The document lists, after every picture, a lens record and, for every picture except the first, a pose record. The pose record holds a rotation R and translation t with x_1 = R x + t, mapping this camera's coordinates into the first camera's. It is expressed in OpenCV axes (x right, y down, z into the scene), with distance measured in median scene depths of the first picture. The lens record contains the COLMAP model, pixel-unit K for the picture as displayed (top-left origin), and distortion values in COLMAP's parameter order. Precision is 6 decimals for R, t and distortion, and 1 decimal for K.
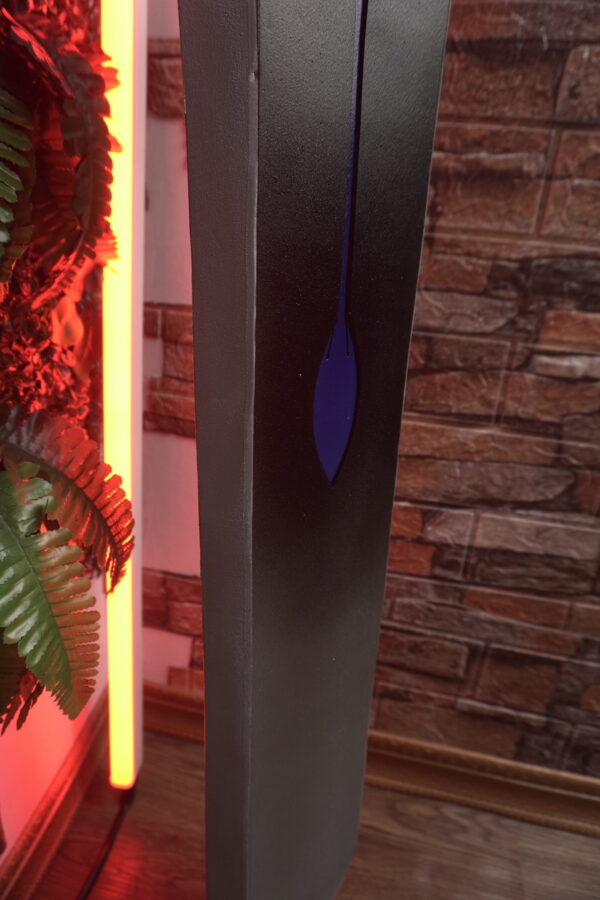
lens RADIAL K [[600.9, 0, 298.2], [0, 600.9, 453.3], [0, 0, 1]] dist [-0.041391, 0.033035]
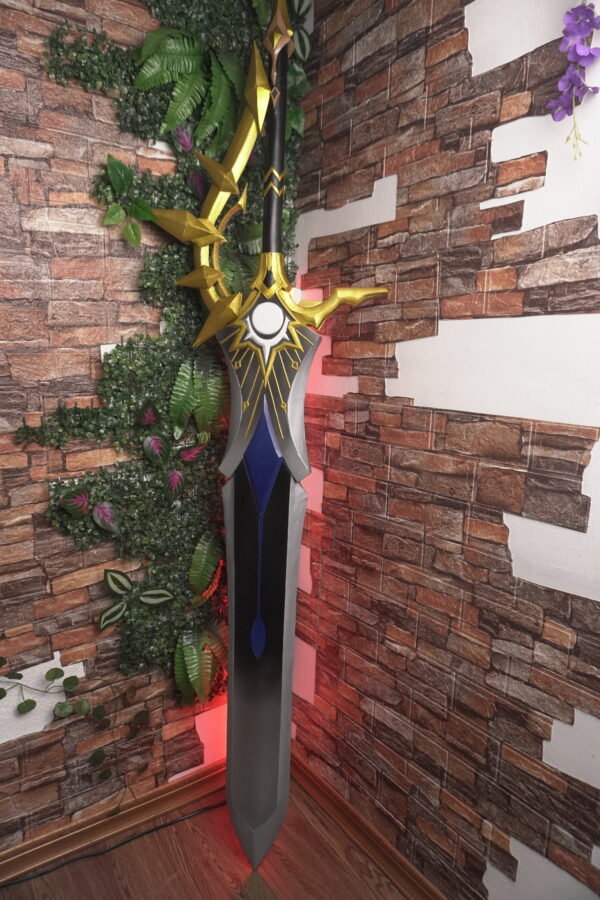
lens RADIAL K [[600.9, 0, 296.7], [0, 600.9, 455.2], [0, 0, 1]] dist [-0.041391, 0.033035]
pose [[0.711475, 0.047063, -0.701134, 1.667120], [-0.232014, 0.957535, -0.171162, -0.349423], [0.663305, 0.284450, 0.692181, -1.058391]]
